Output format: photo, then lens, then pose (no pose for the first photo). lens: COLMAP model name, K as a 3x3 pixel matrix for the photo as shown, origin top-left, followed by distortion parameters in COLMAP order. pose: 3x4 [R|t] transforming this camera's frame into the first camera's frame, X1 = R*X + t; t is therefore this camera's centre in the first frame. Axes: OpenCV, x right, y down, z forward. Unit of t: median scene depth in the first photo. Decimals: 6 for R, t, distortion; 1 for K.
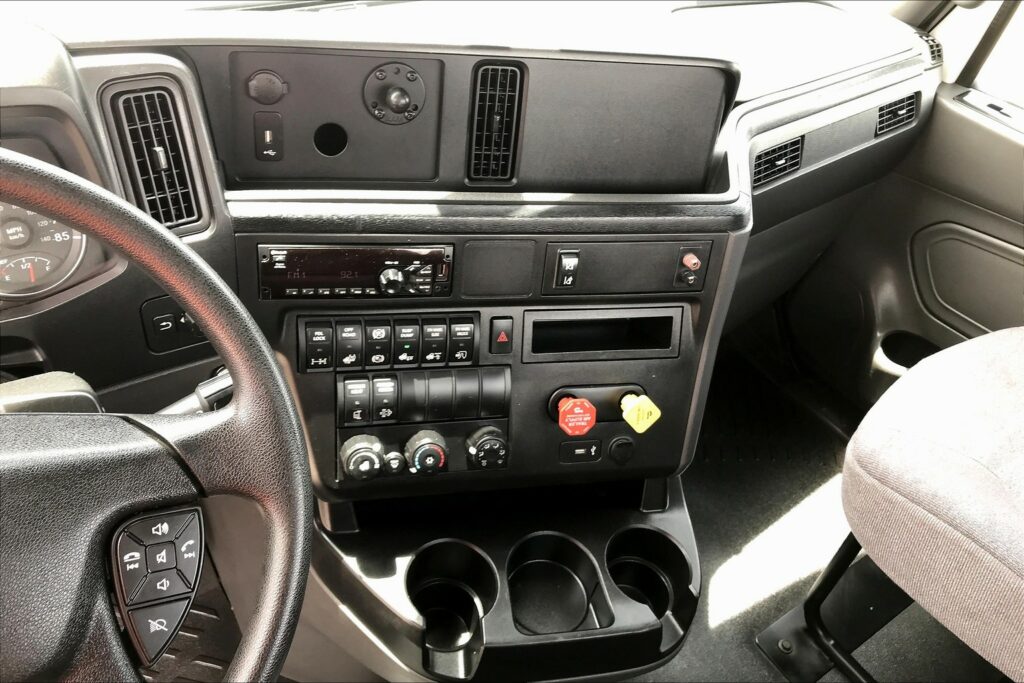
lens RADIAL K [[856.0, 0, 531.9], [0, 856.0, 319.7], [0, 0, 1]] dist [0.040949, -0.036642]
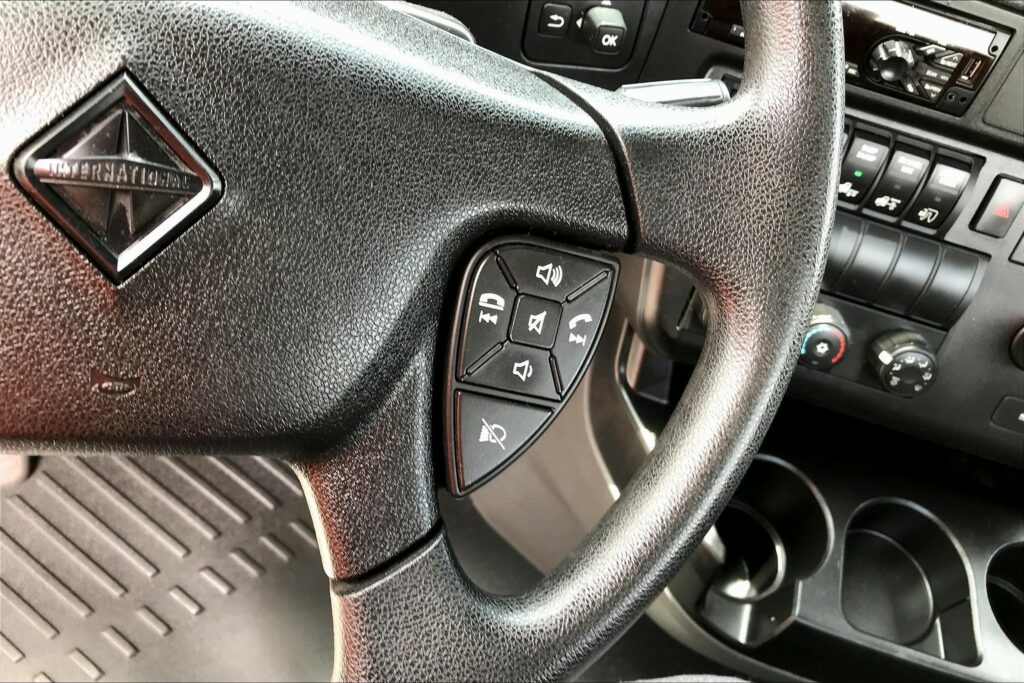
lens RADIAL K [[856.0, 0, 530.5], [0, 856.0, 333.5], [0, 0, 1]] dist [0.040949, -0.036642]
pose [[0.911657, 0.350988, -0.213751, -0.188336], [-0.320966, 0.932955, 0.163019, 0.116627], [0.256637, -0.080011, 0.963190, 0.286347]]
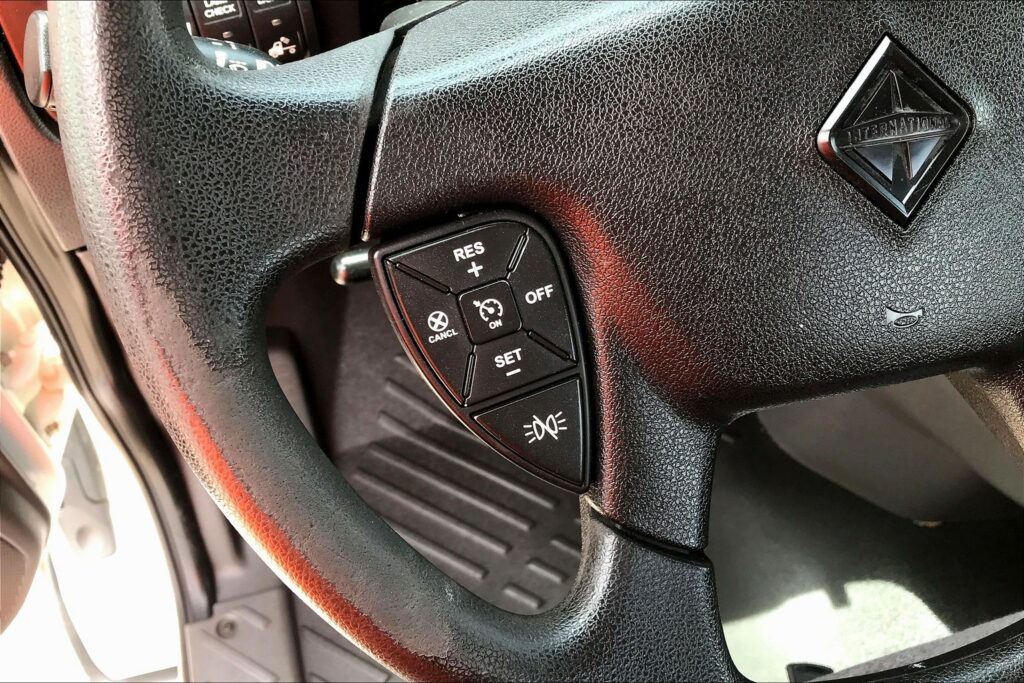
lens RADIAL K [[975.3, 0, 498.5], [0, 975.3, 332.8], [0, 0, 1]] dist [0.042760, 0.000000]
pose [[0.933090, 0.172408, -0.315624, -0.378598], [-0.102464, 0.968673, 0.226216, 0.161288], [0.344738, -0.178740, 0.921525, 0.154451]]
